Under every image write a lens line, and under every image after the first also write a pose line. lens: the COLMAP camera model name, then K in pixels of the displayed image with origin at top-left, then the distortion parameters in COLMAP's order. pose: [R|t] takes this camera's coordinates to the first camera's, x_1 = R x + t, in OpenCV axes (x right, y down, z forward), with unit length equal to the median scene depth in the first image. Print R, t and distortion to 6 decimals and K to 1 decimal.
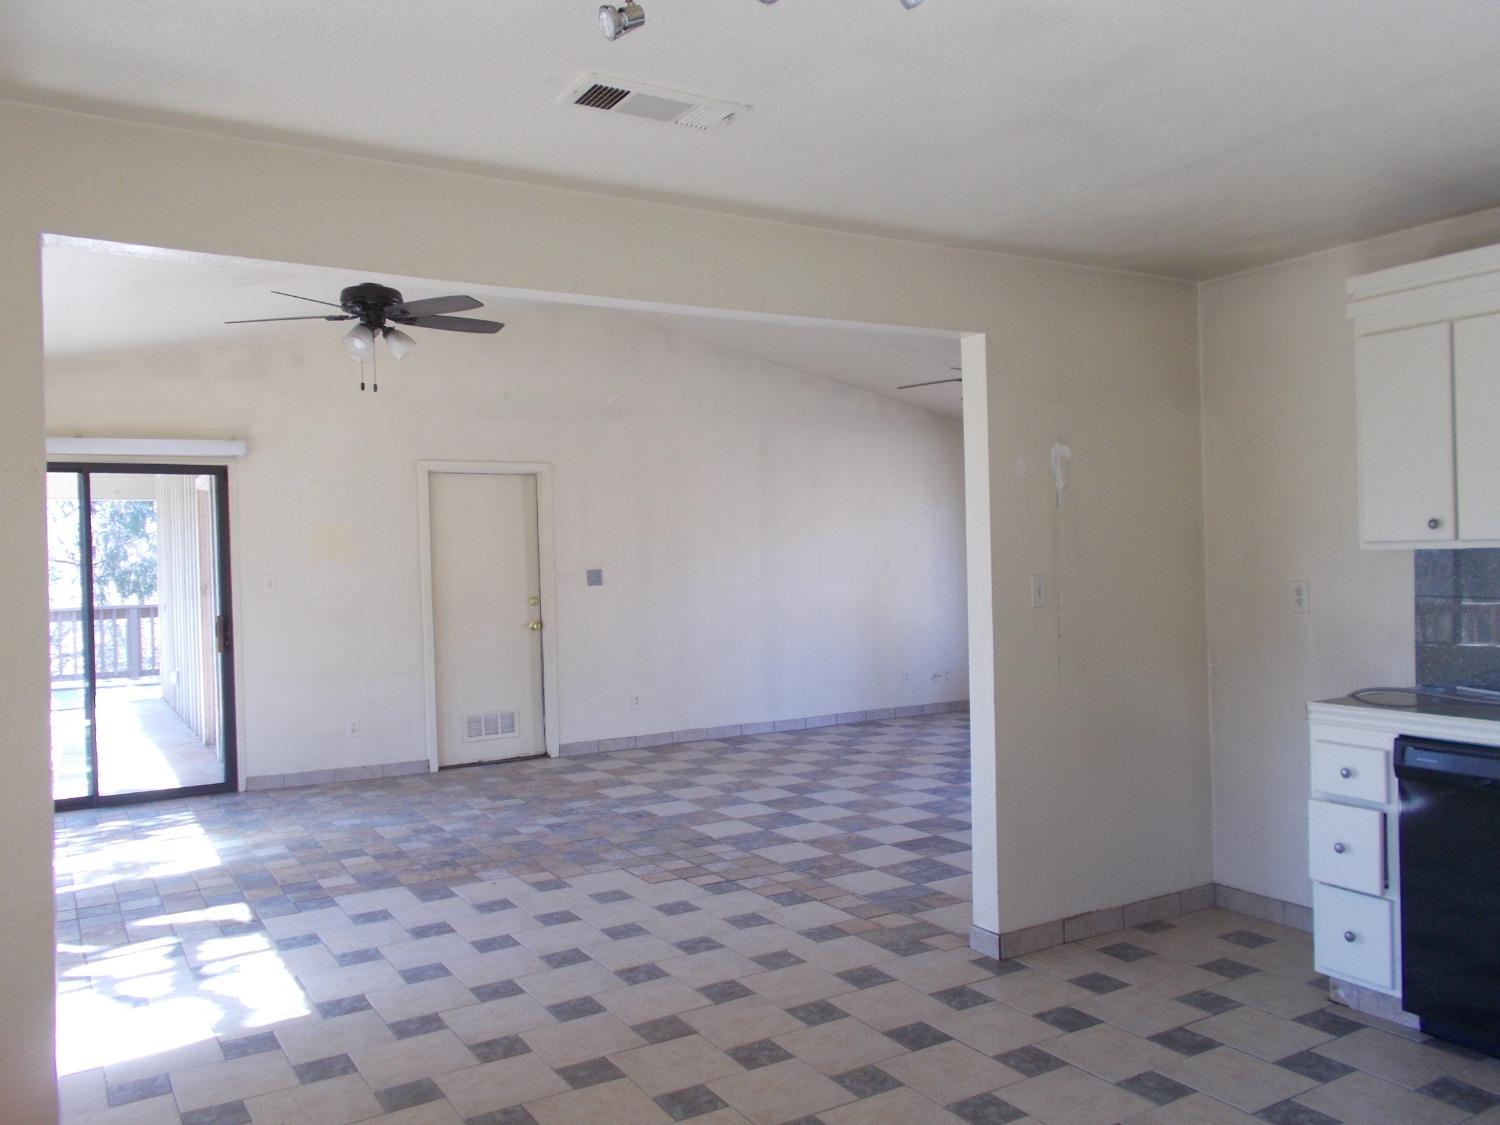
lens RADIAL K [[1151.8, 0, 750.0], [0, 1151.8, 562.5], [0, 0, 1]] dist [0.001863, -0.012369]
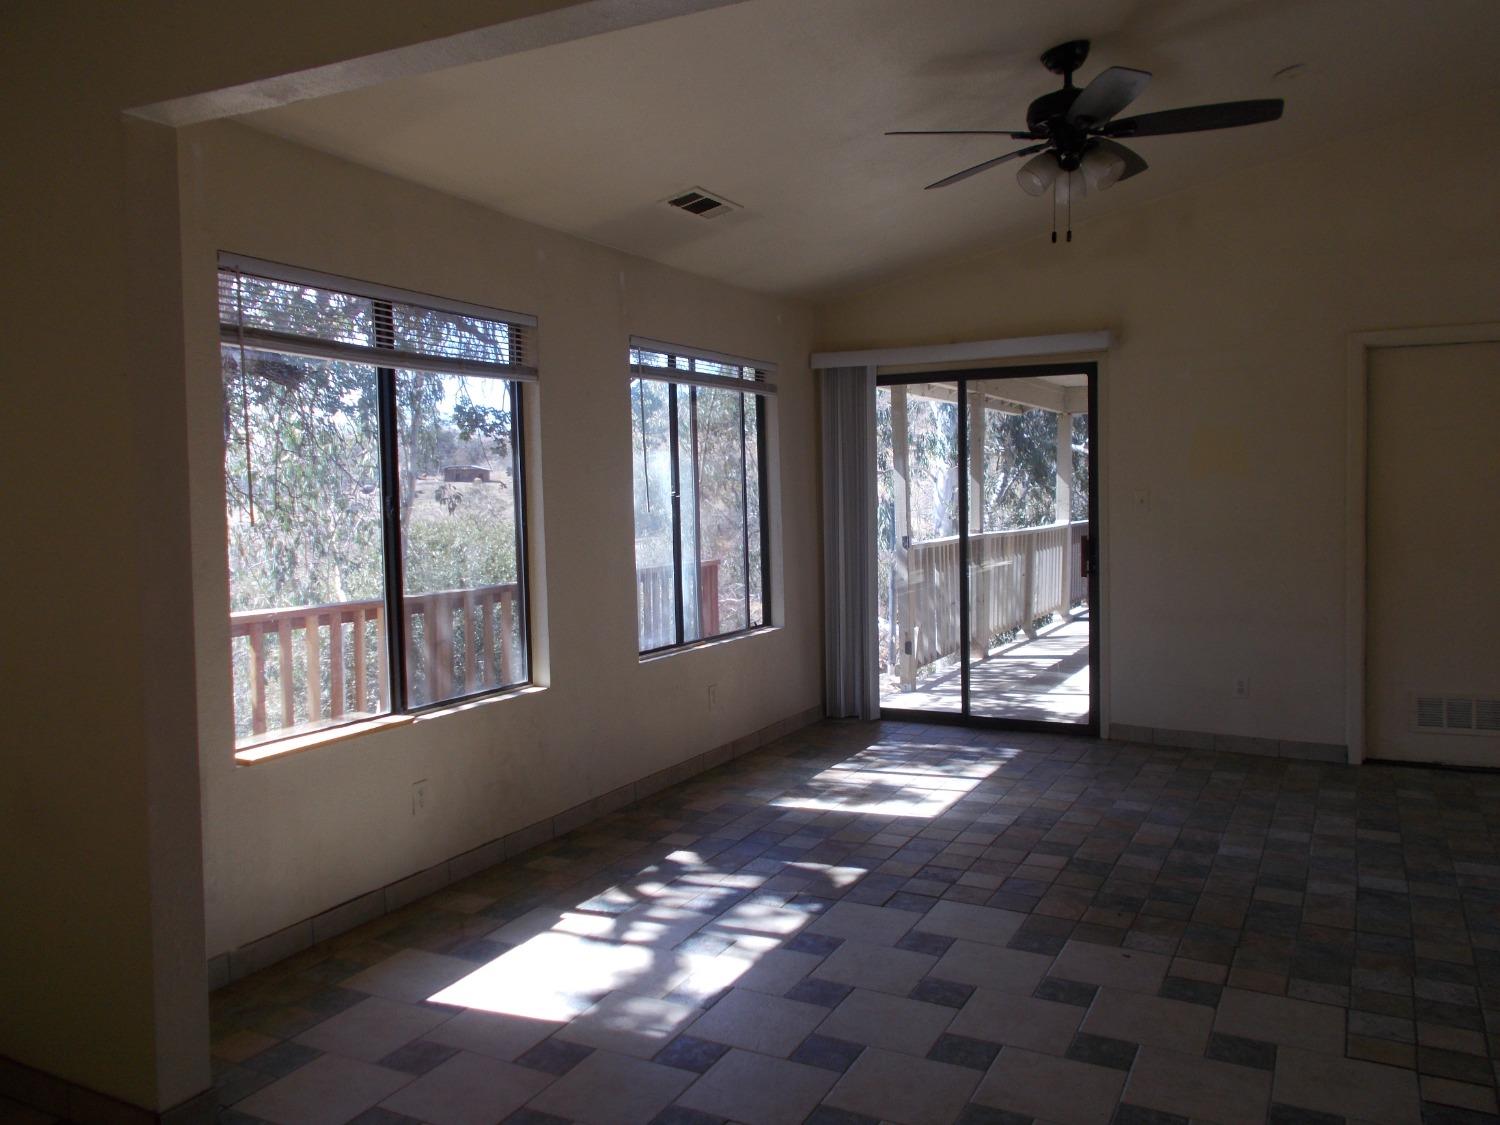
lens RADIAL K [[1151.8, 0, 750.0], [0, 1151.8, 562.5], [0, 0, 1]] dist [0.001863, -0.012369]
pose [[0.515249, 0.067832, -0.854352, 0.228682], [-0.001903, 0.996951, 0.078006, -0.002175], [0.857039, -0.038567, 0.513807, 0.487115]]
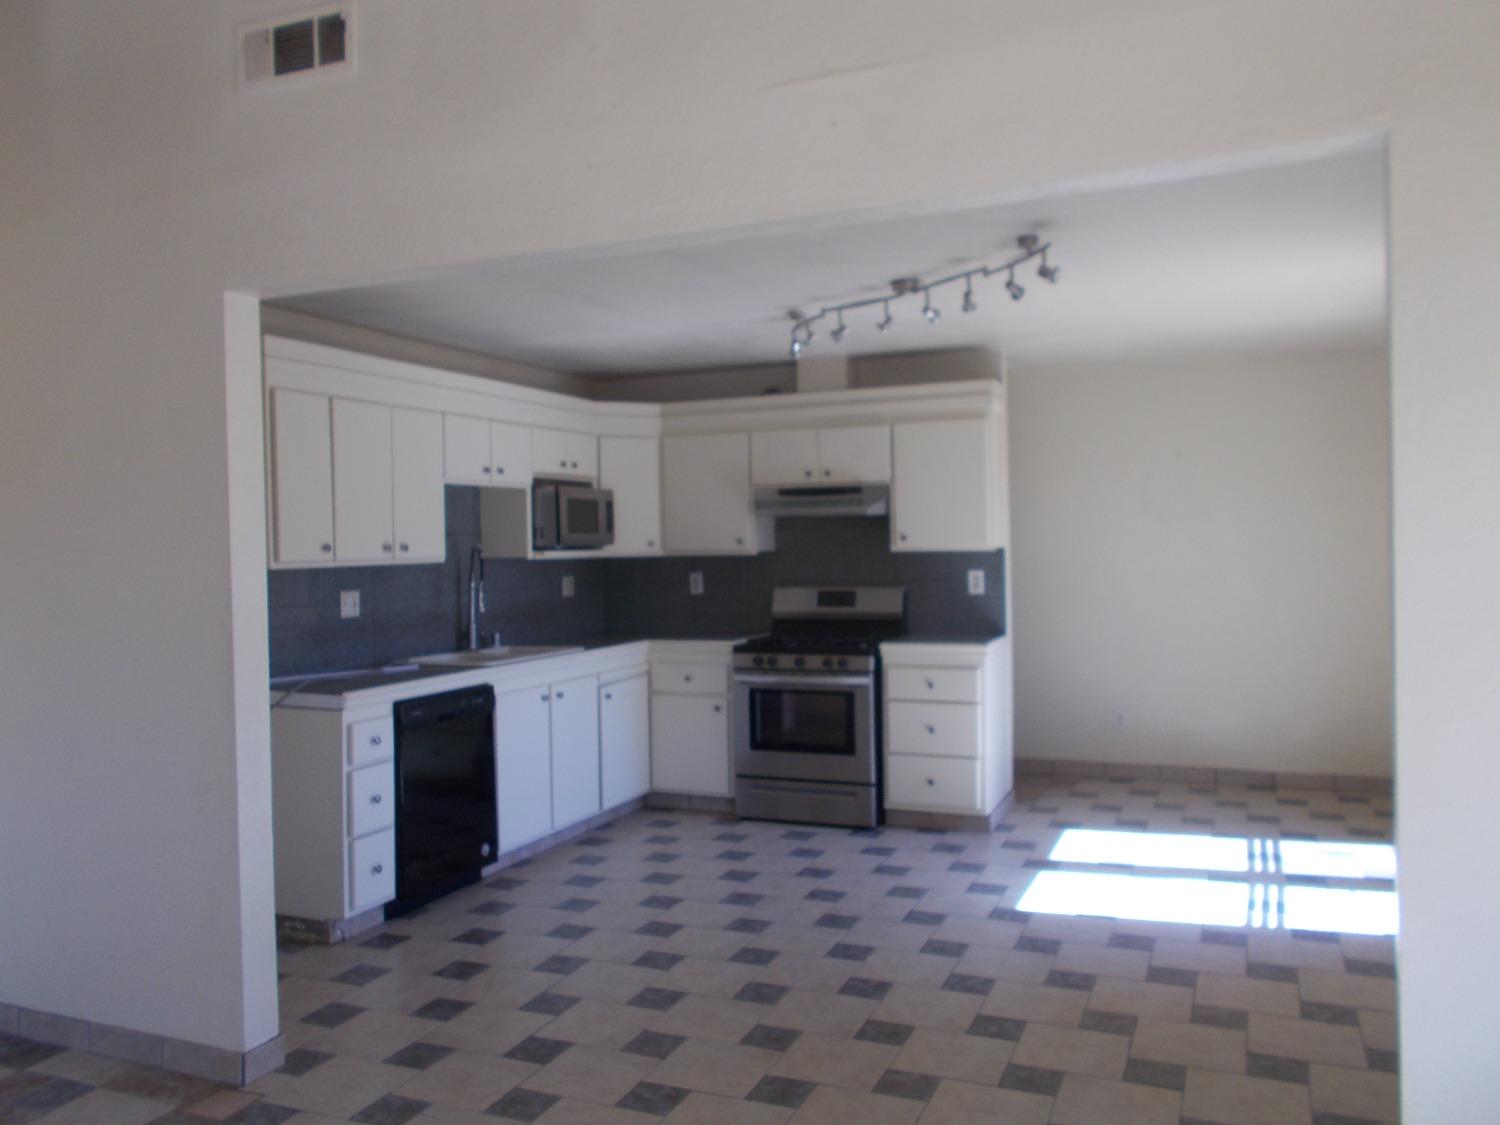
lens RADIAL K [[1163.0, 0, 750.0], [0, 1163.0, 562.5], [0, 0, 1]] dist [-0.005261, -0.004964]
pose [[-0.590345, 0.017752, 0.806956, -0.531130], [0.036474, 0.999324, 0.004699, -0.003843], [-0.806326, 0.032207, -0.590593, 0.978120]]
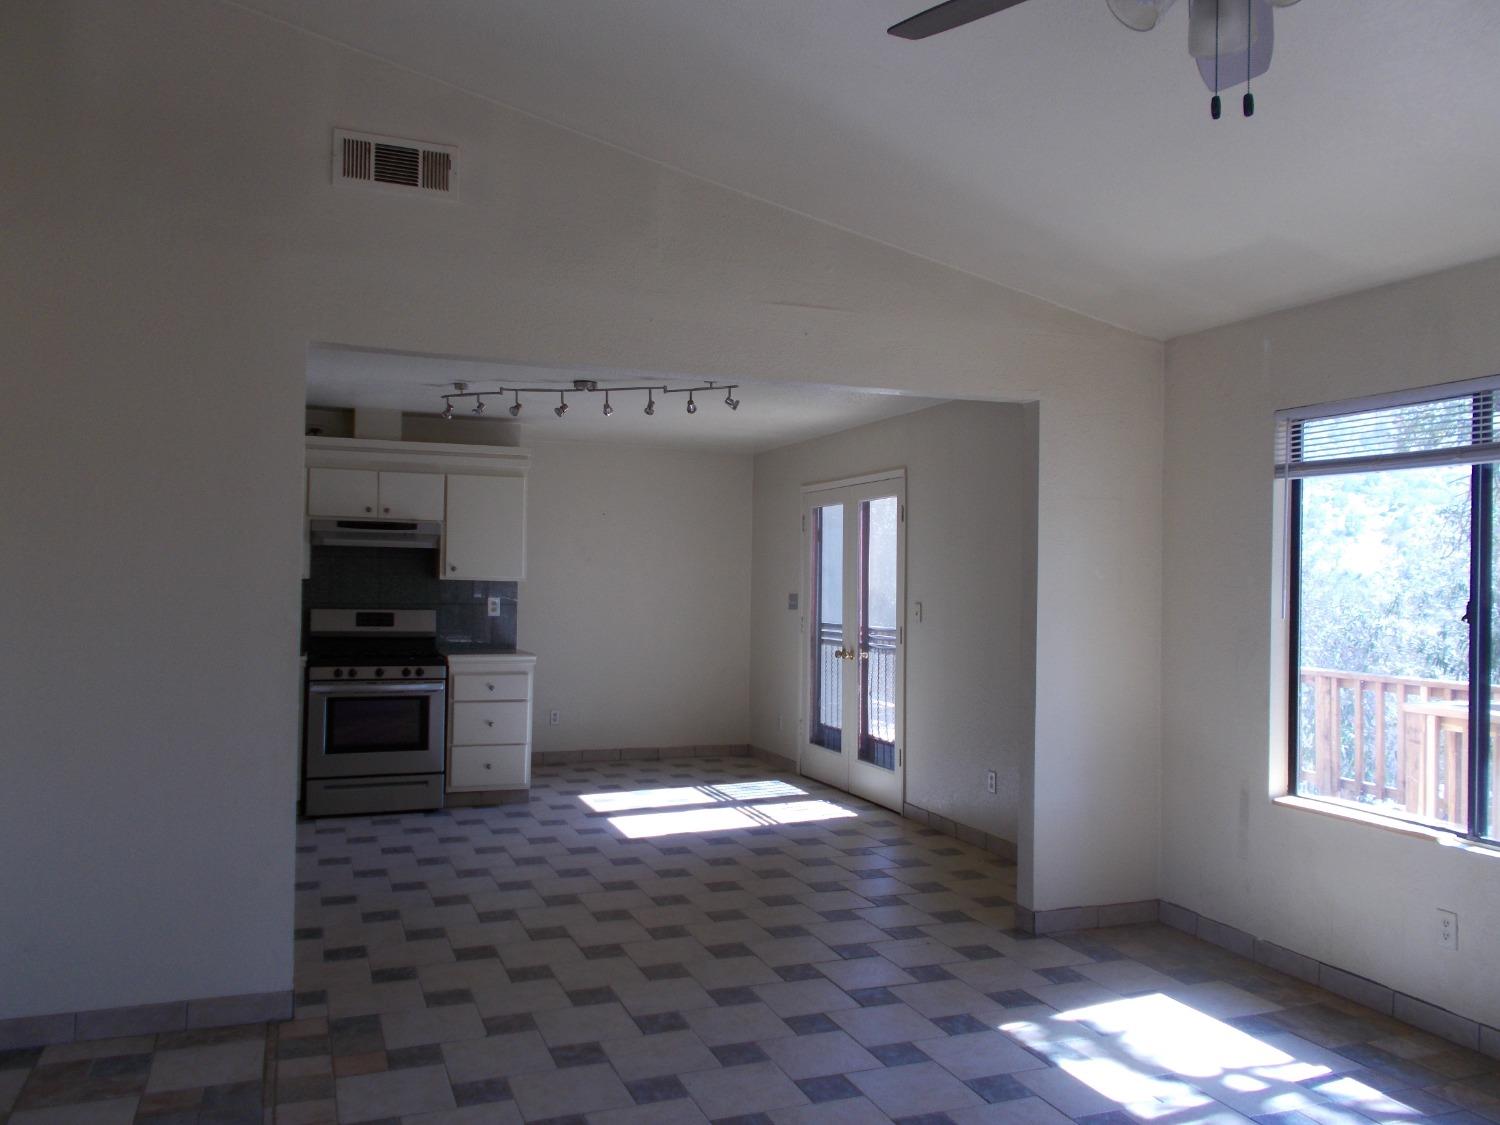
lens RADIAL K [[1151.8, 0, 750.0], [0, 1151.8, 562.5], [0, 0, 1]] dist [0.001863, -0.012369]
pose [[-0.983485, 0.009610, 0.180732, -0.267909], [0.007164, 0.999874, -0.014184, -0.002506], [-0.180846, -0.012655, -0.983430, 1.517137]]
